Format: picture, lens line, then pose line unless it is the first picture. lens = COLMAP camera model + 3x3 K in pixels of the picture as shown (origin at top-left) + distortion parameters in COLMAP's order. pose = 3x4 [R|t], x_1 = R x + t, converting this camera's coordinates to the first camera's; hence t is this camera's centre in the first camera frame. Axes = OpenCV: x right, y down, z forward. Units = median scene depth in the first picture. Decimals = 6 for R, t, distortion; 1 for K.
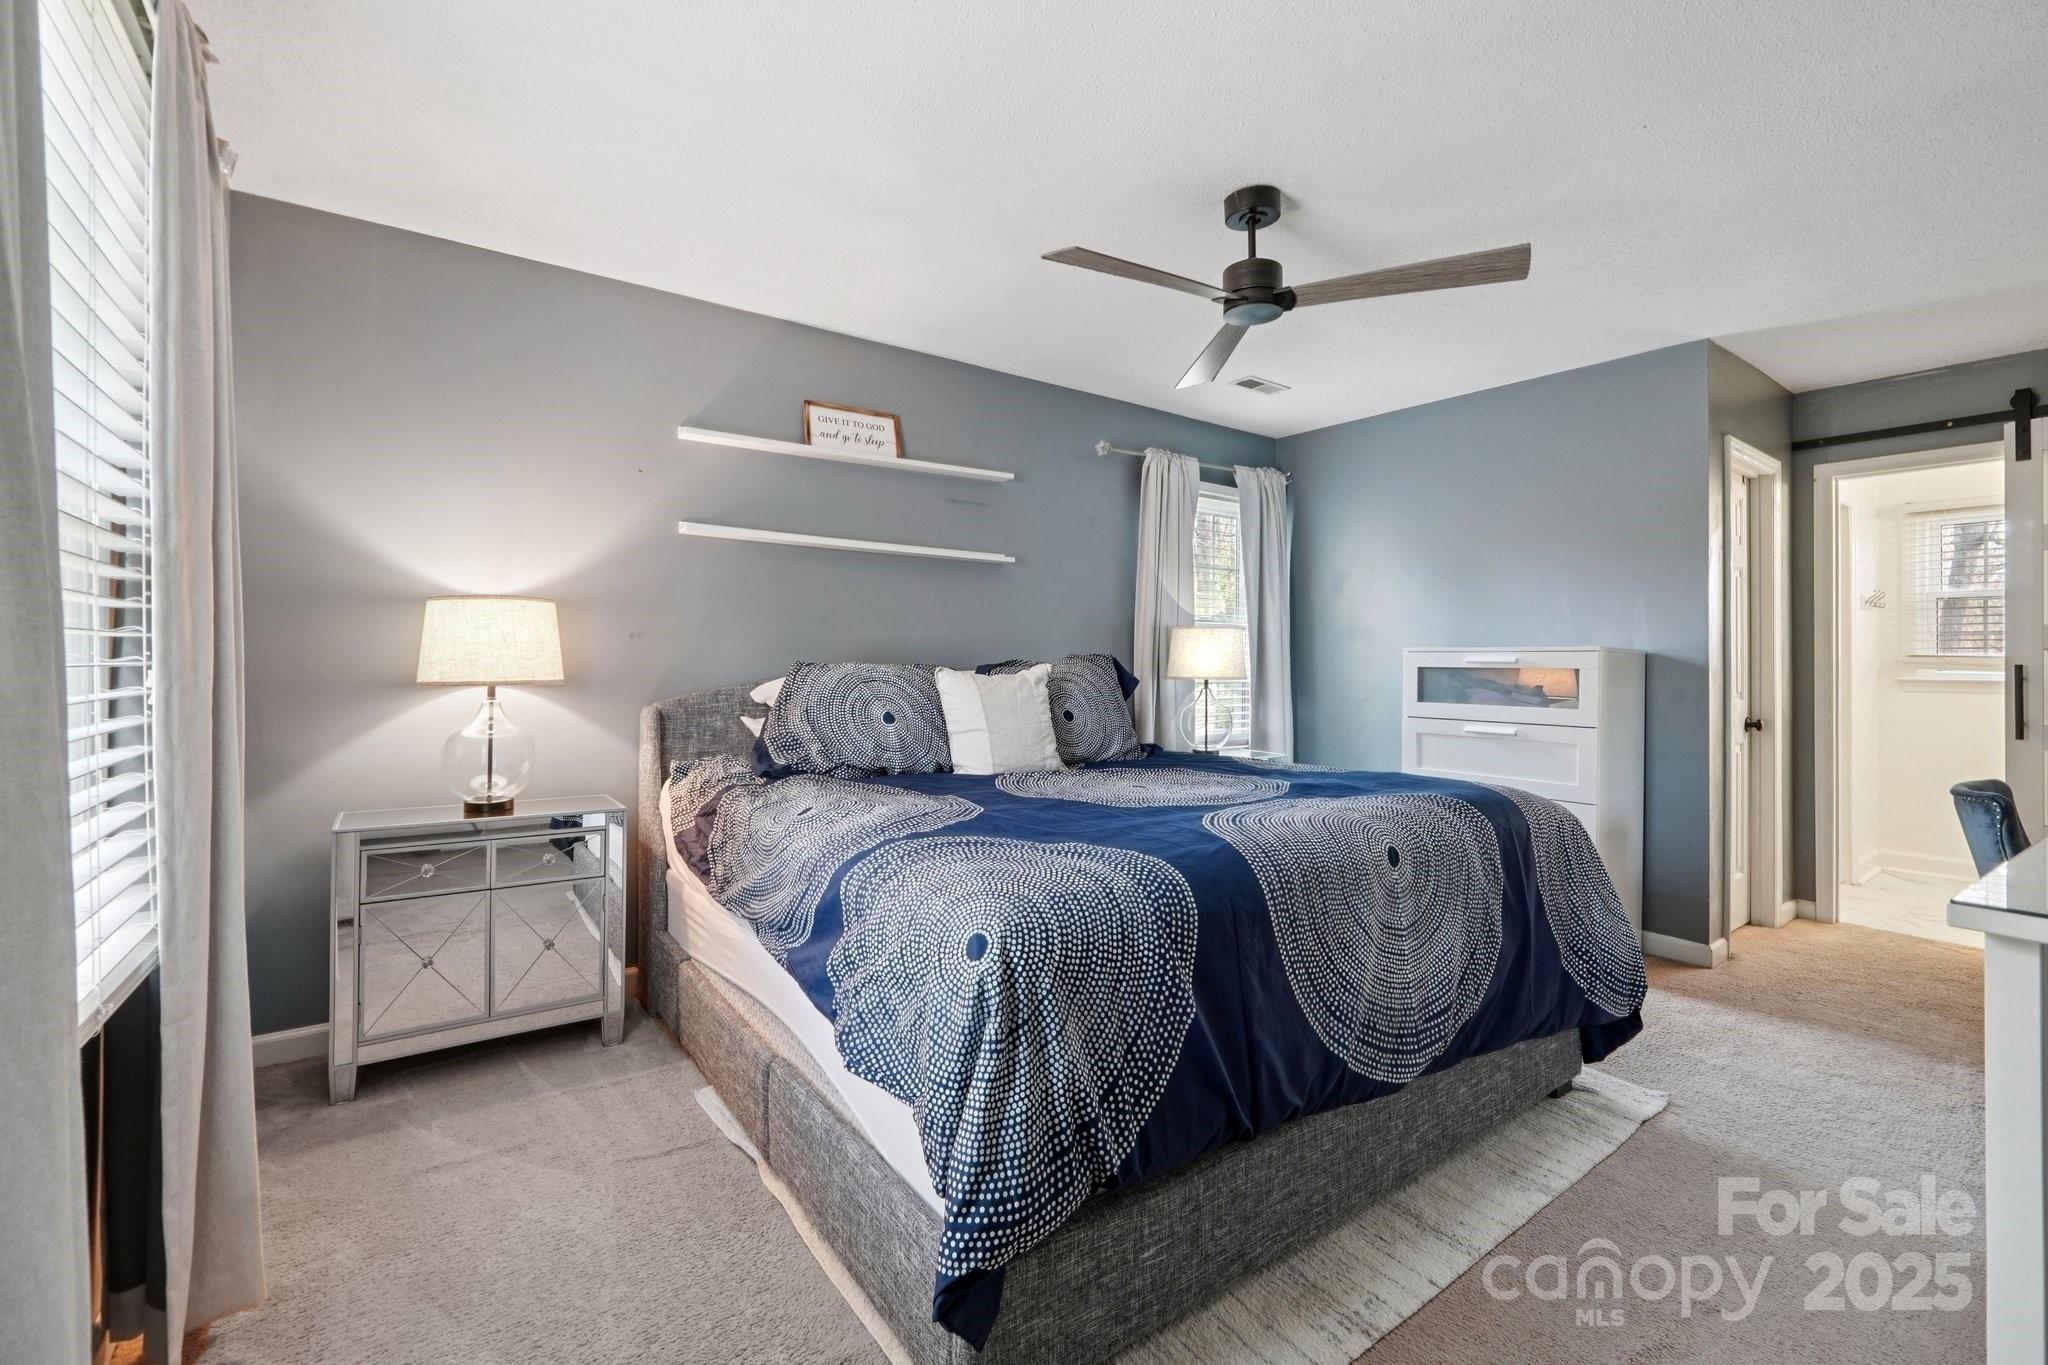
lens RADIAL K [[867.7, 0, 1023.7], [0, 867.7, 665.8], [0, 0, 1]] dist [-0.017666, 0.006878]
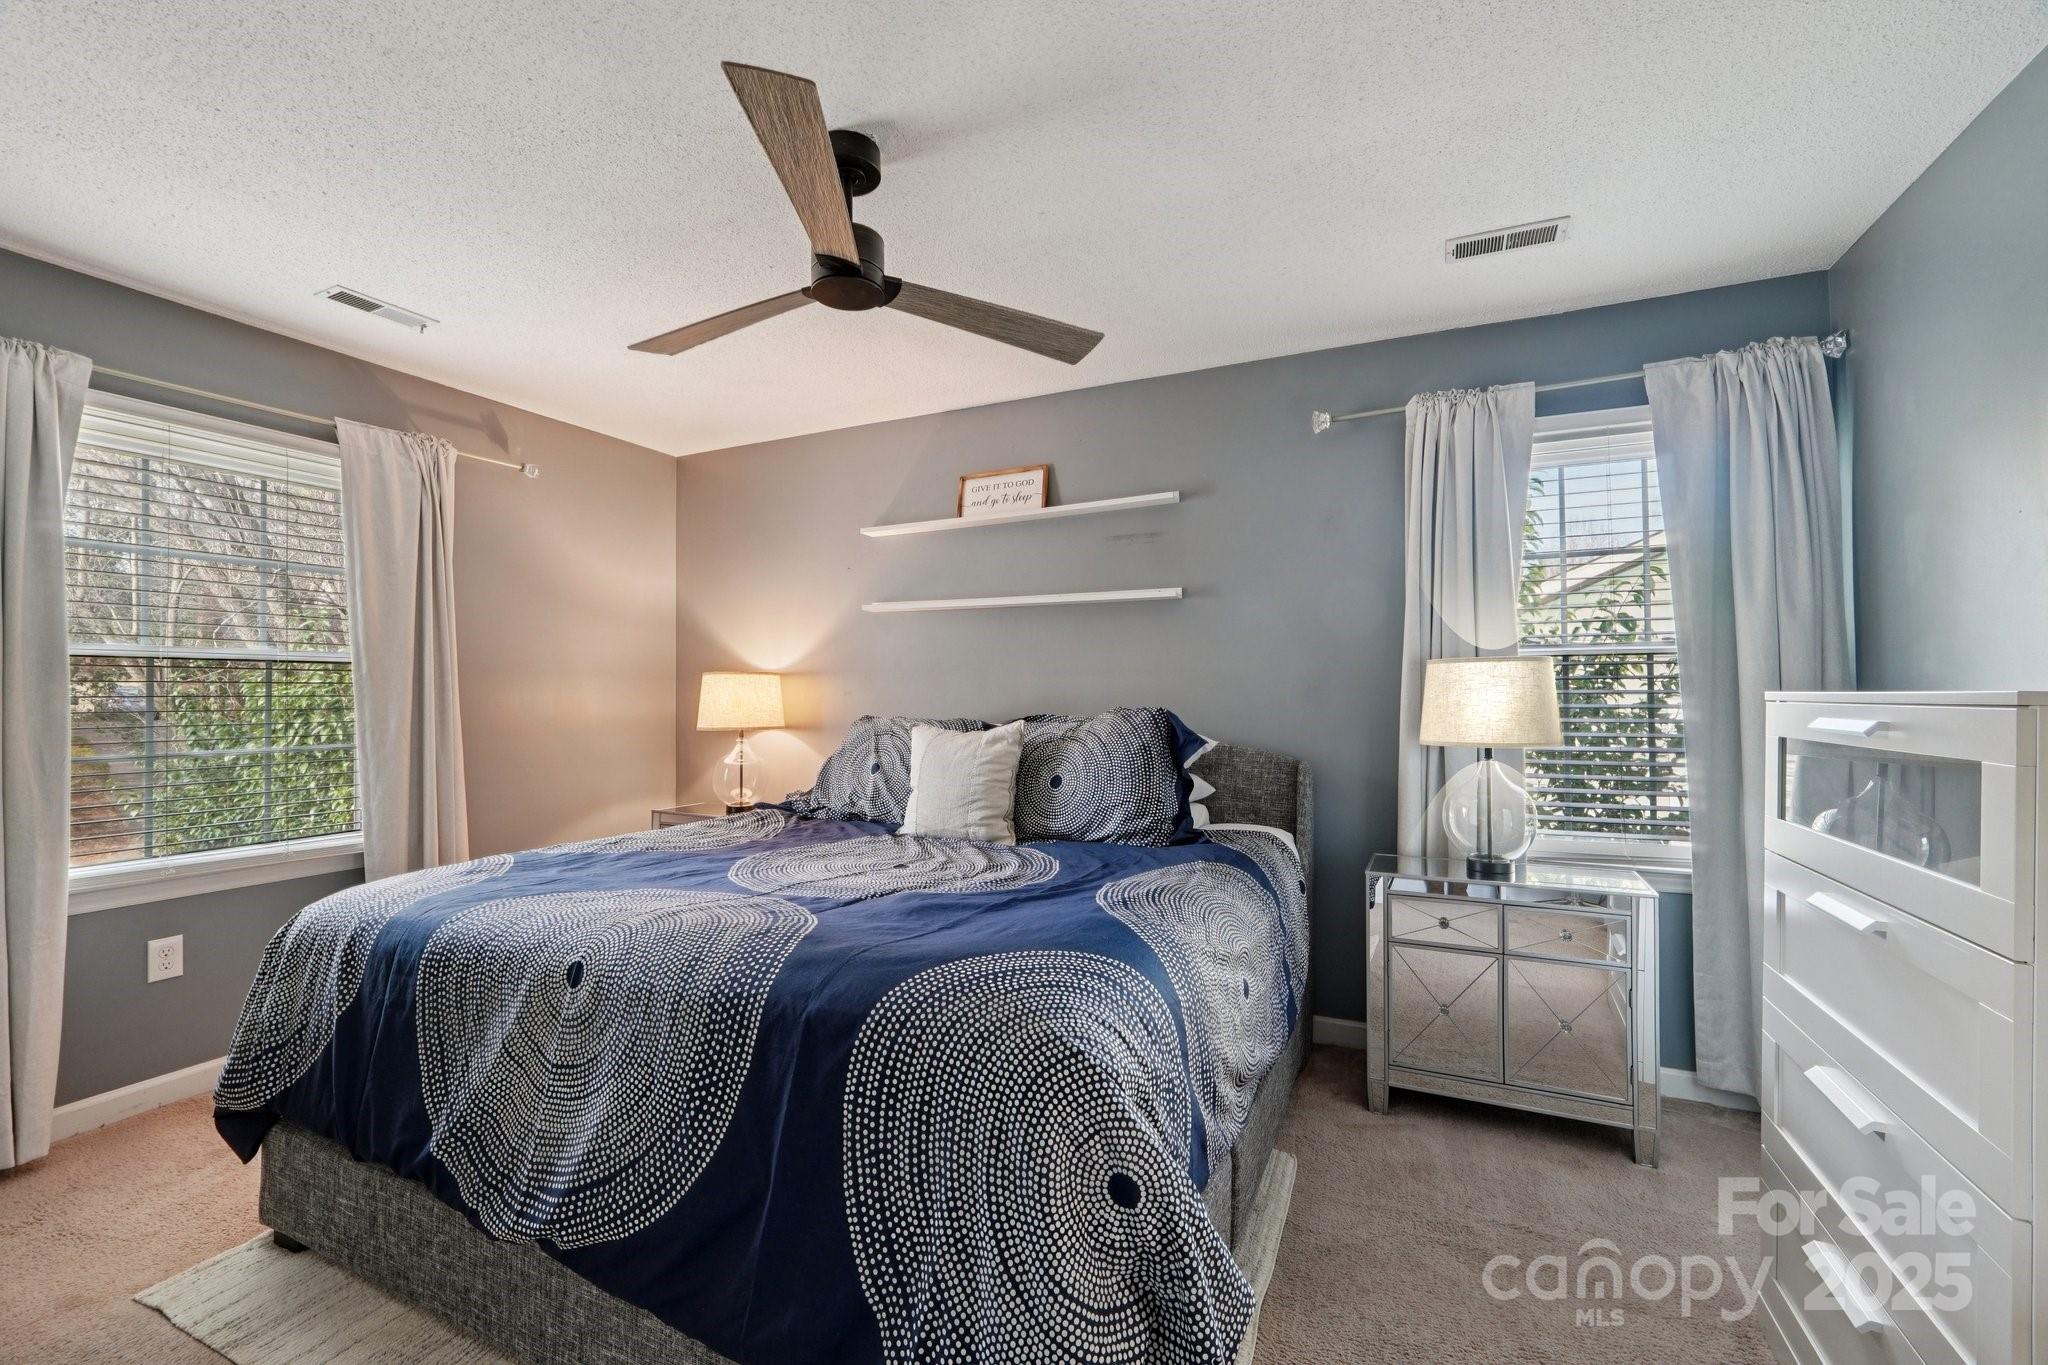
lens RADIAL K [[867.7, 0, 1037.0], [0, 867.7, 680.8], [0, 0, 1]] dist [-0.017666, 0.006878]
pose [[0.497612, -0.023181, -0.867090, 0.748507], [0.004649, 0.999700, -0.024058, -0.019322], [0.867387, 0.007940, 0.497571, 0.533619]]
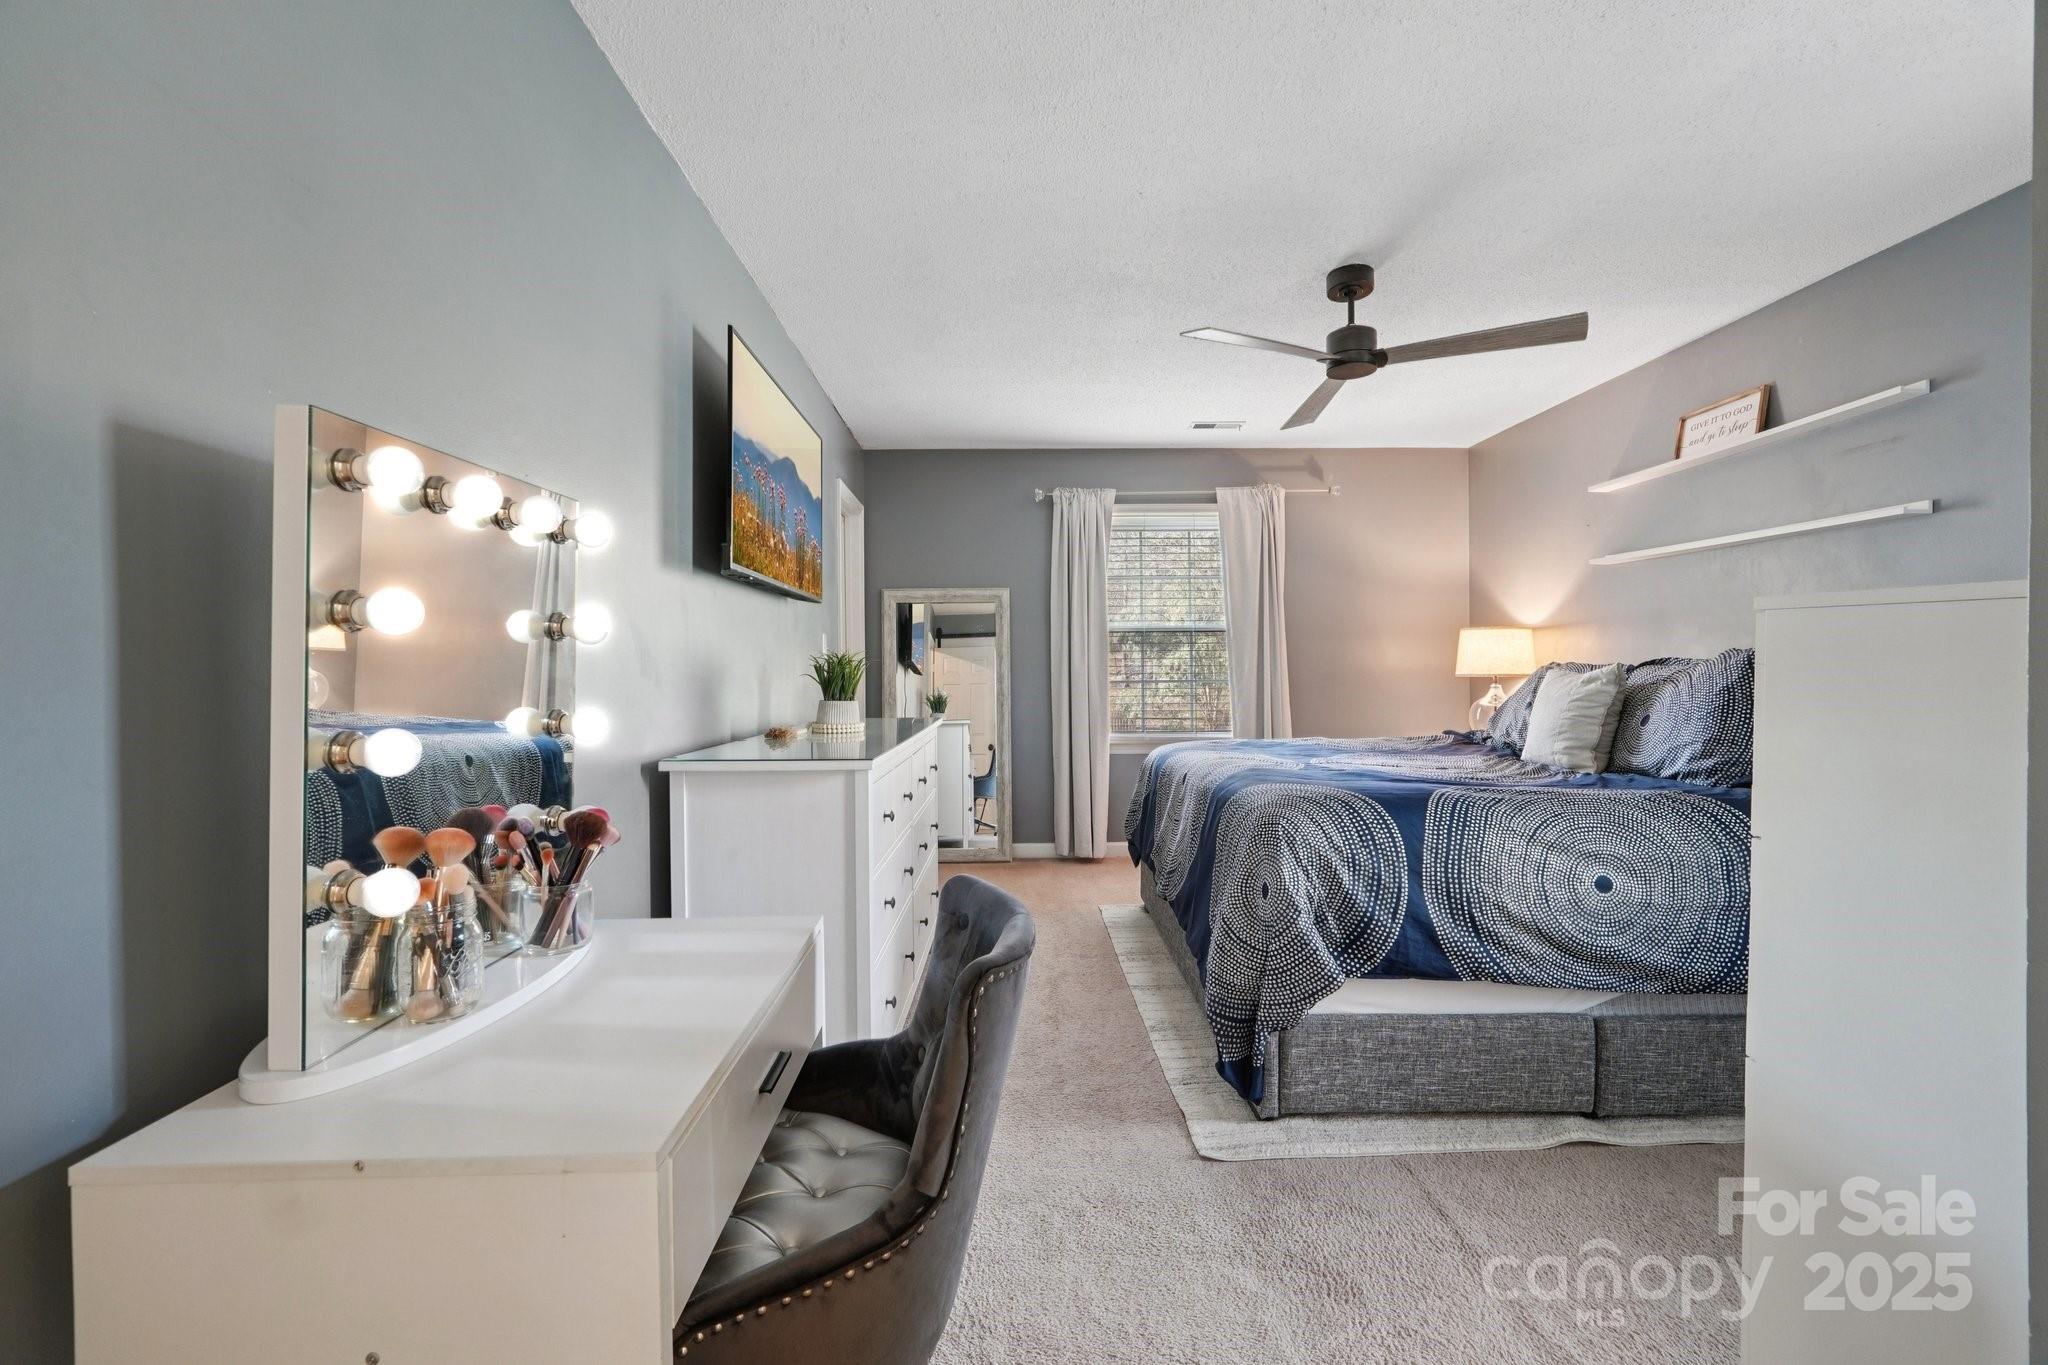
lens RADIAL K [[867.7, 0, 1004.2], [0, 867.7, 677.9], [0, 0, 1]] dist [-0.017666, 0.006878]
pose [[-0.574586, 0.007758, -0.818407, 1.103001], [-0.000176, 0.999954, 0.009603, 0.006172], [0.818444, 0.005662, -0.574558, 0.925870]]
